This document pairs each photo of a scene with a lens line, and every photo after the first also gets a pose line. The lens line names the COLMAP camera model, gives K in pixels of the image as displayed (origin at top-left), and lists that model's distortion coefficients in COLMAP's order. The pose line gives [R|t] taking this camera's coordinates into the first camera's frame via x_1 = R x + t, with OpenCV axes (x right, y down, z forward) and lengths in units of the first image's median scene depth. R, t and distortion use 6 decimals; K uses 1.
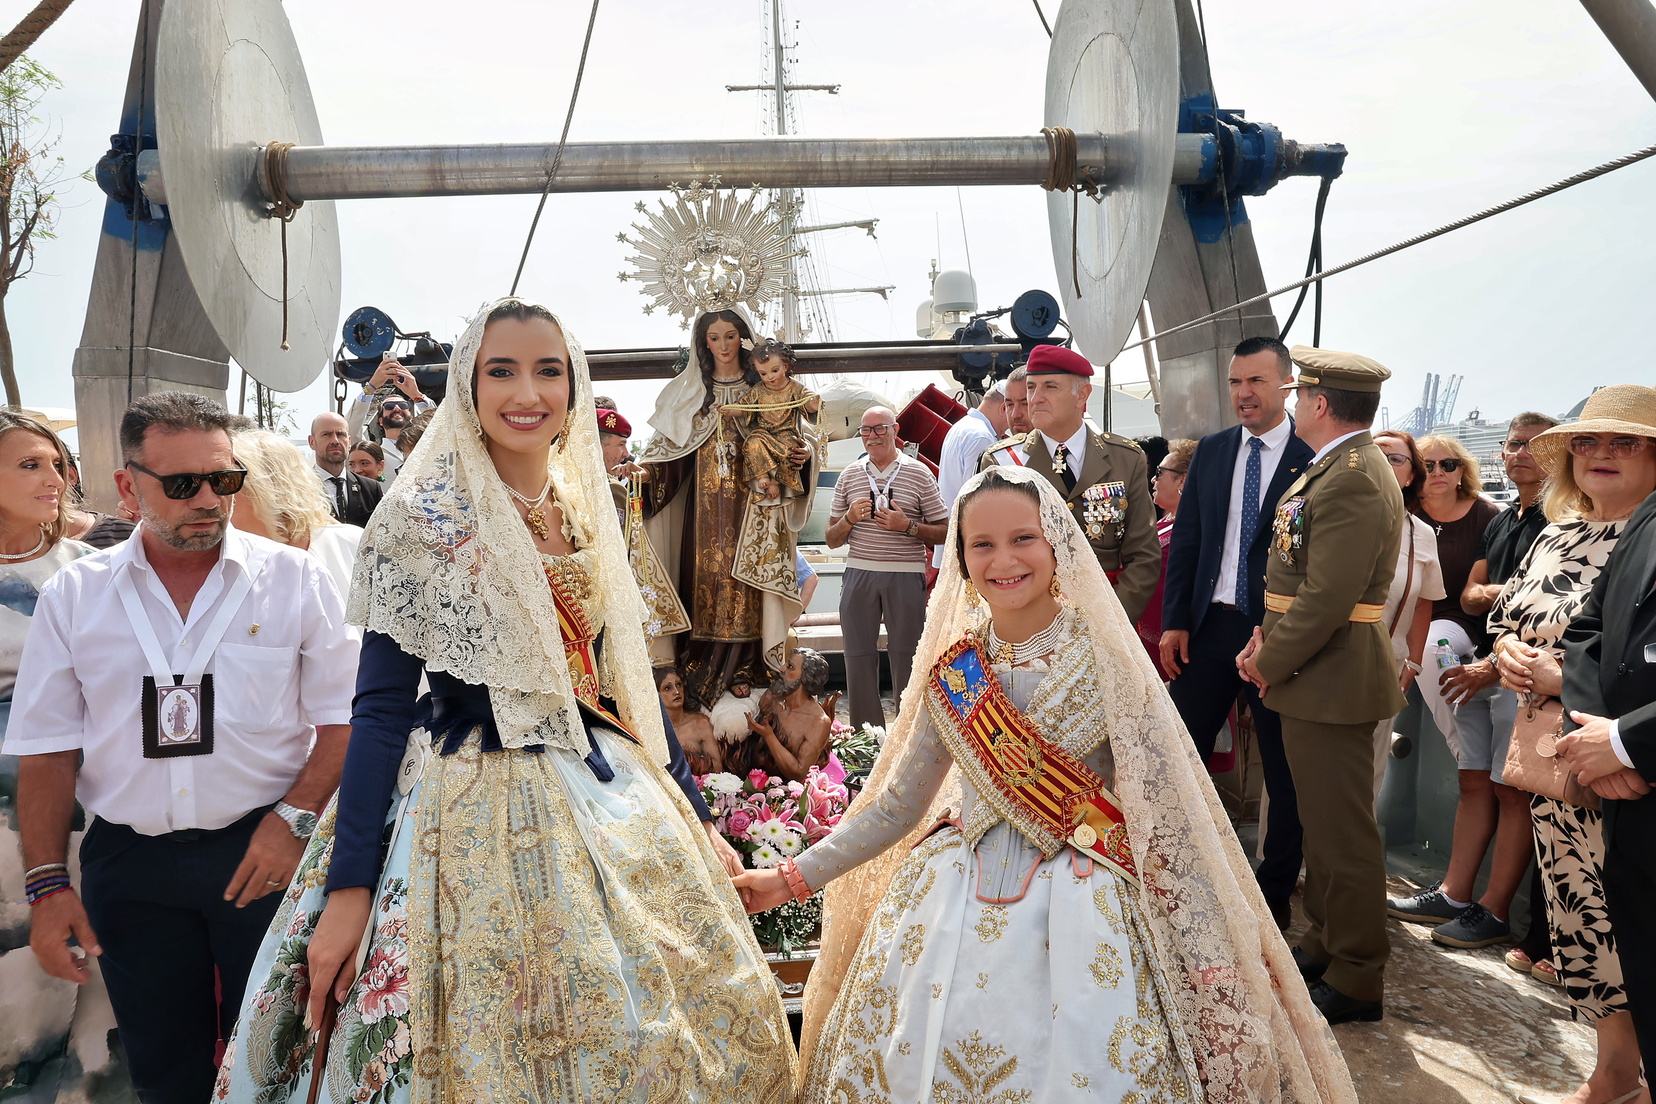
lens RADIAL K [[1188.0, 0, 828.0], [0, 1188.0, 552.0], [0, 0, 1]] dist [-0.120417, 0.110830]
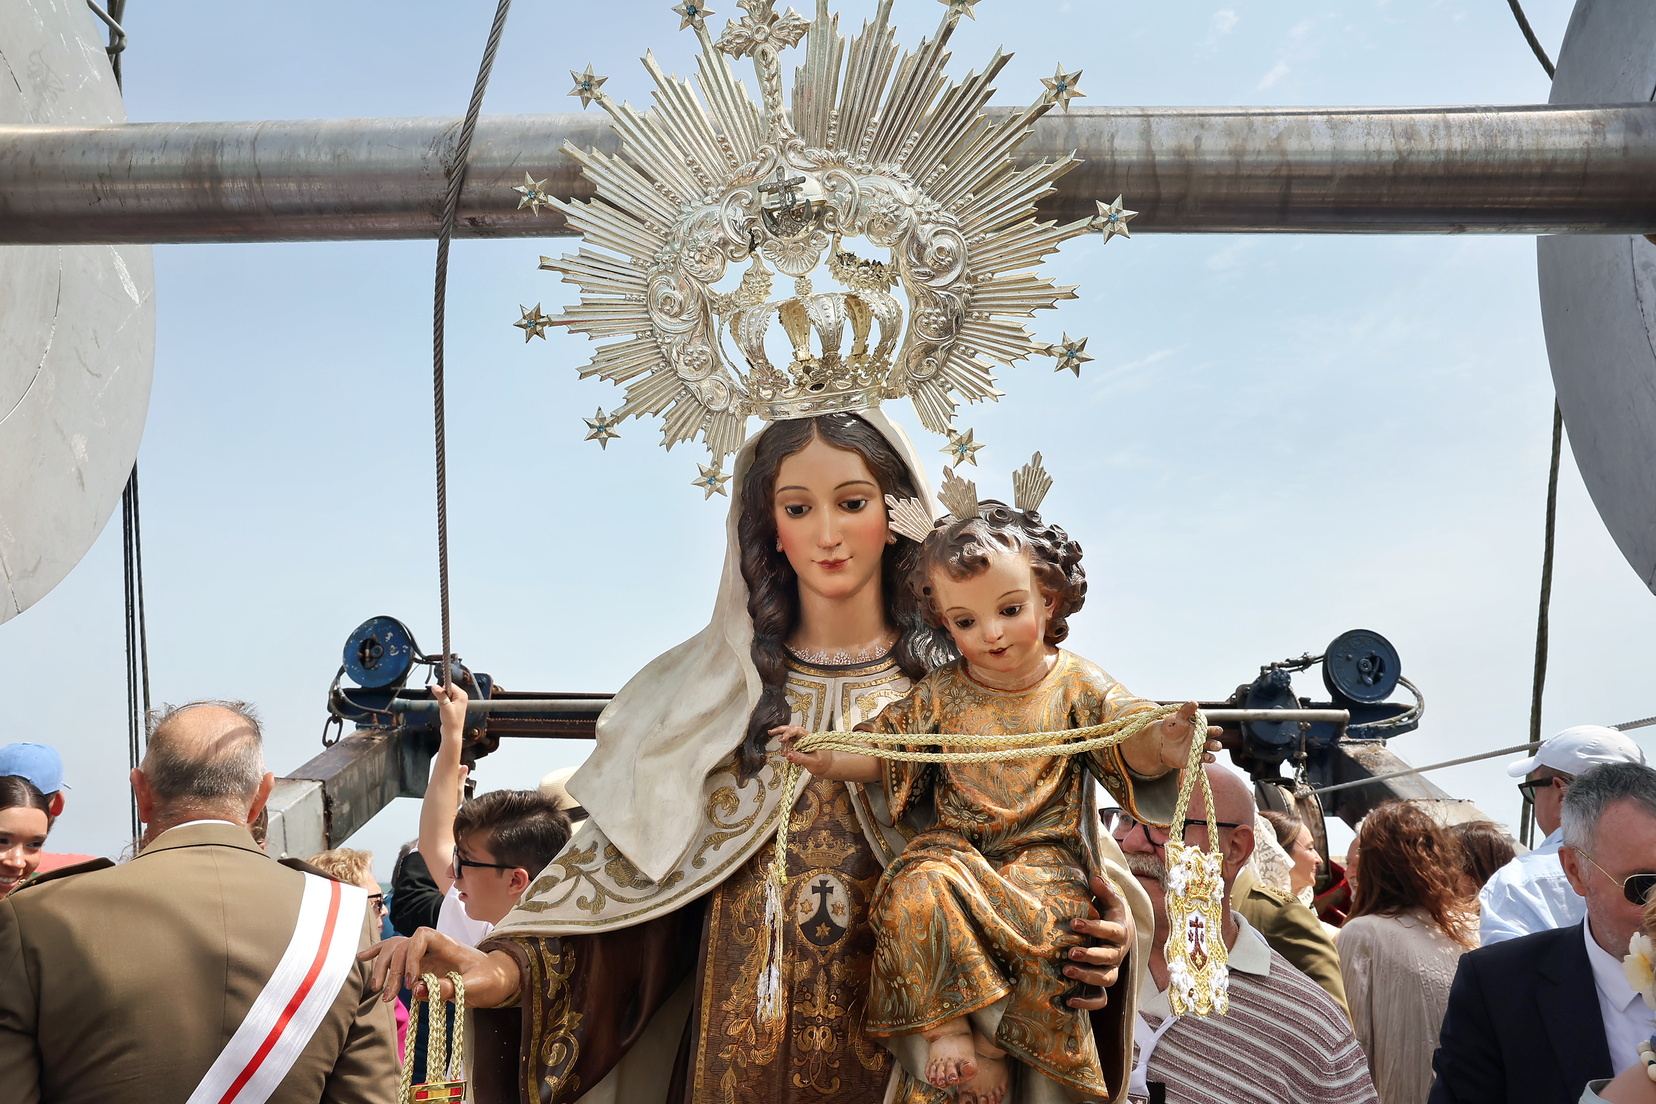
lens RADIAL K [[1188.0, 0, 828.0], [0, 1188.0, 552.0], [0, 0, 1]] dist [-0.120417, 0.110830]
pose [[0.988956, 0.022485, -0.146492, -0.044960], [-0.069015, 0.944585, -0.320929, -0.075977], [0.131158, 0.327495, 0.935705, 0.721910]]
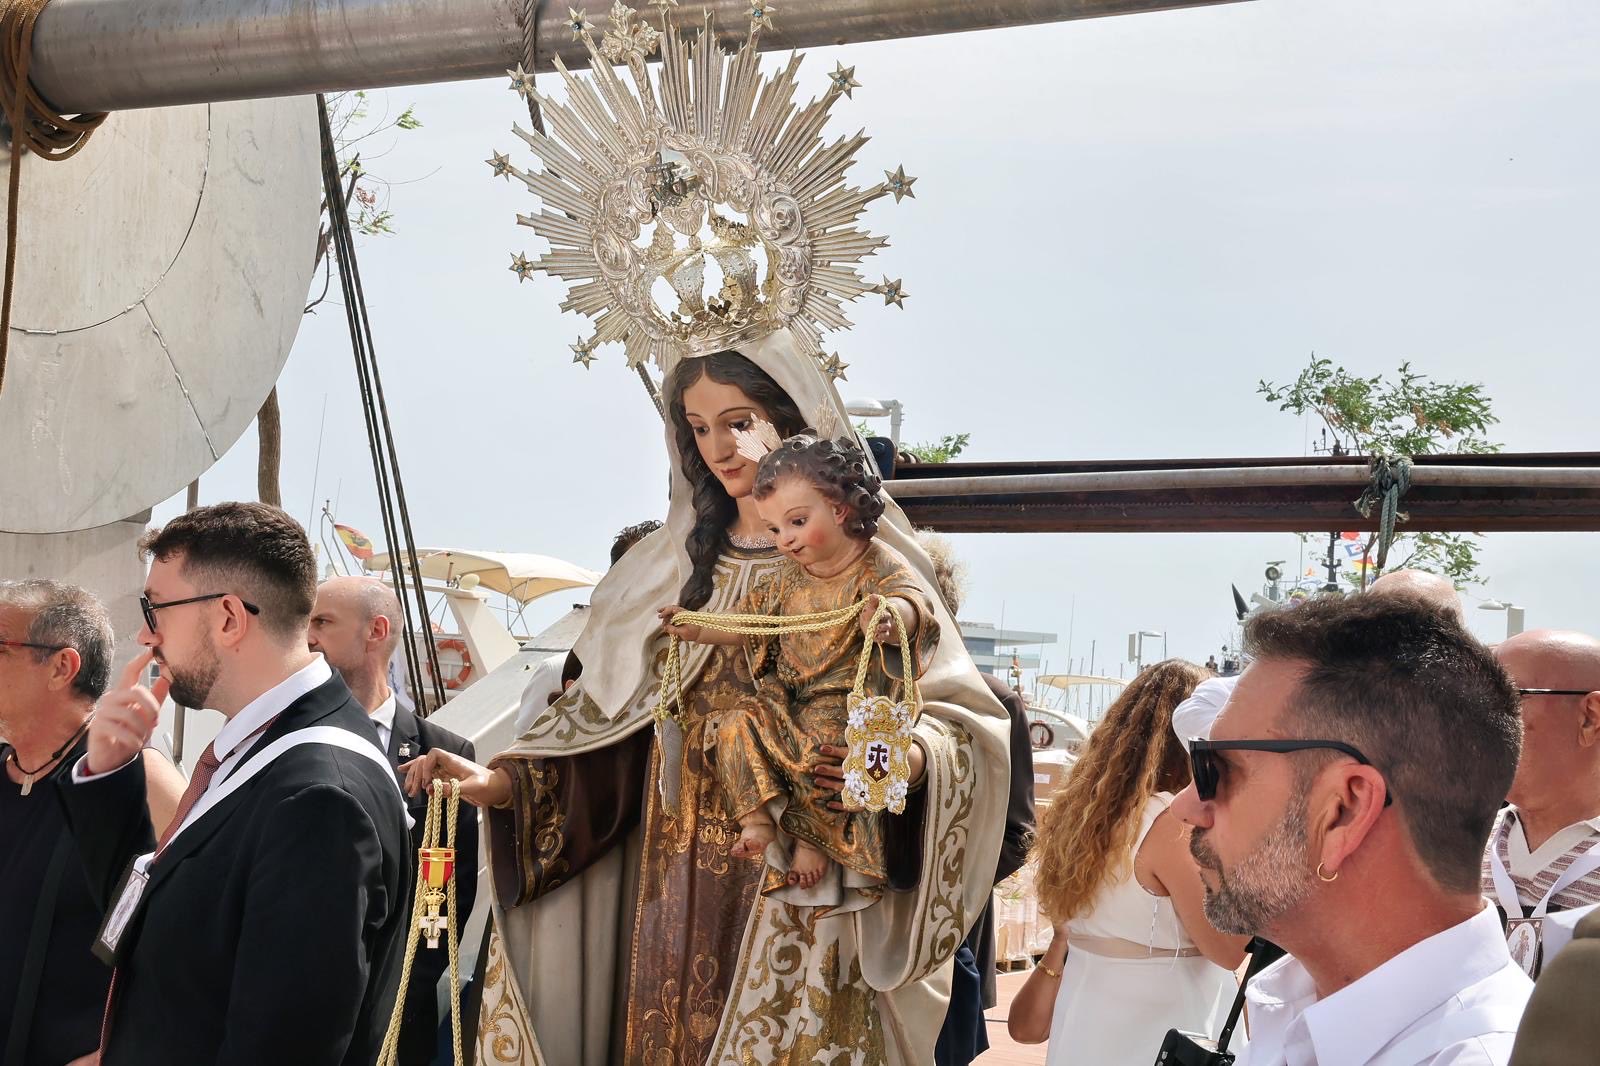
lens RADIAL K [[2401.6, 0, 800.0], [0, 2401.6, 533.0], [0, 0, 1]] dist [0.108258, 0.007790]
pose [[0.851237, 0.027349, -0.524068, 0.316145], [-0.102722, 0.988006, -0.115290, -0.065684], [0.514630, 0.151972, 0.843837, 0.390071]]
